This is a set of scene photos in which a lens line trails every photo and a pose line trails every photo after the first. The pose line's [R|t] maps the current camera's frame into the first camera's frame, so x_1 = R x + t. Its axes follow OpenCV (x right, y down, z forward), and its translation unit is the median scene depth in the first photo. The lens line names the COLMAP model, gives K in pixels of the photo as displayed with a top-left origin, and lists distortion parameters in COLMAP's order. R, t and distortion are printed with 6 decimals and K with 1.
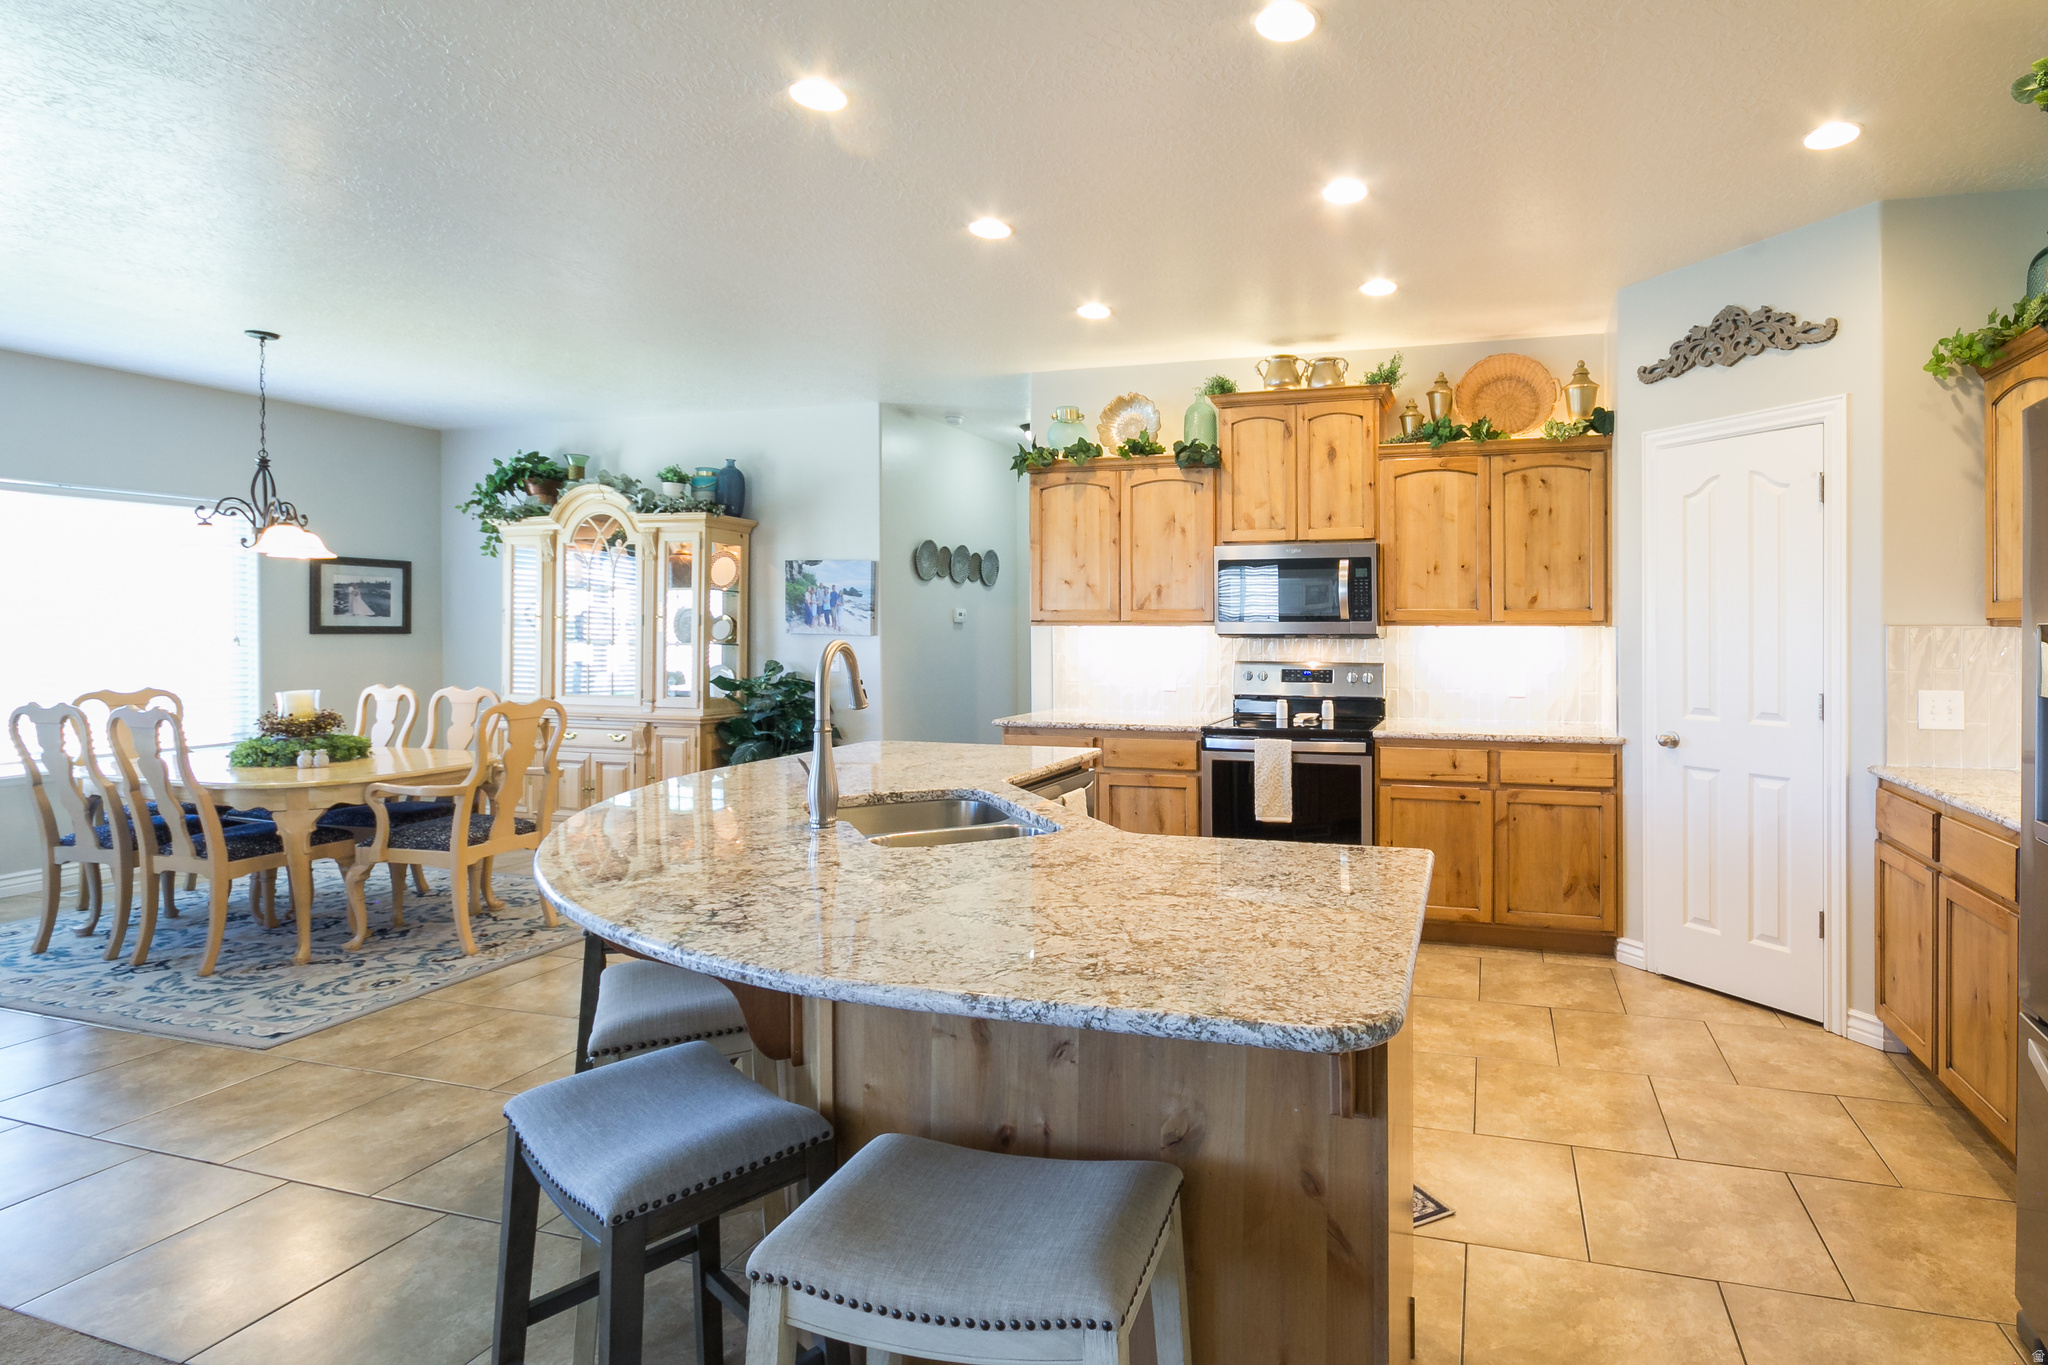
lens RADIAL K [[985.3, 0, 1257.1], [0, 985.3, 668.1], [0, 0, 1]] dist [-0.003743, 0.000289]
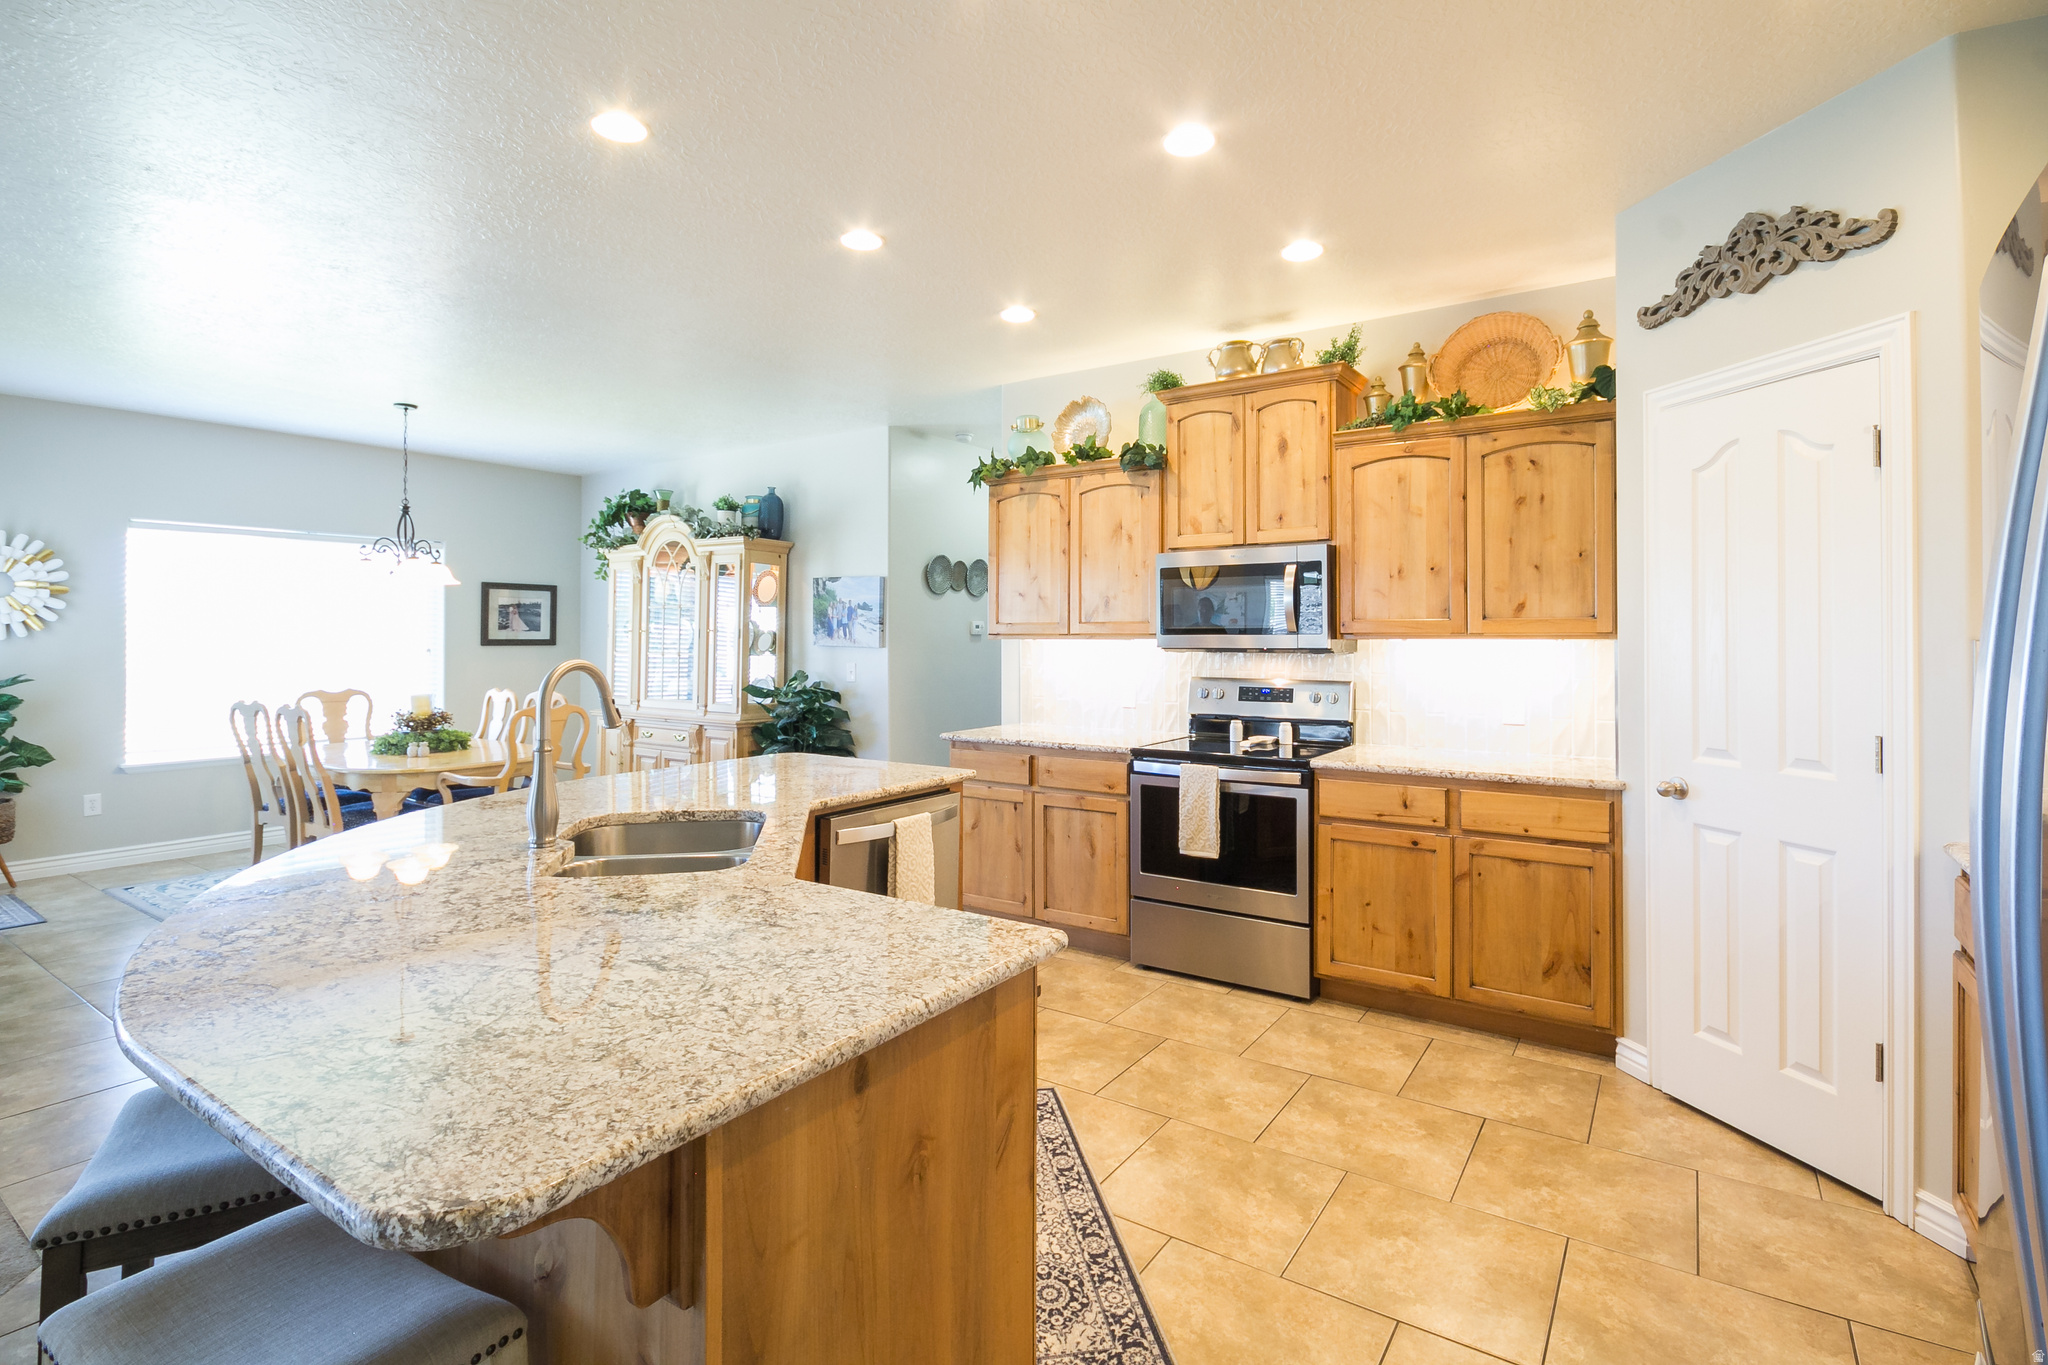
lens RADIAL K [[971.4, 0, 1083.9], [0, 971.4, 661.8], [0, 0, 1]] dist [0.001573, -0.006294]
pose [[0.947447, 0.006041, -0.319855, 0.192496], [-0.010614, 0.999865, -0.012556, -0.009610], [0.319736, 0.015291, 0.947383, 0.116219]]
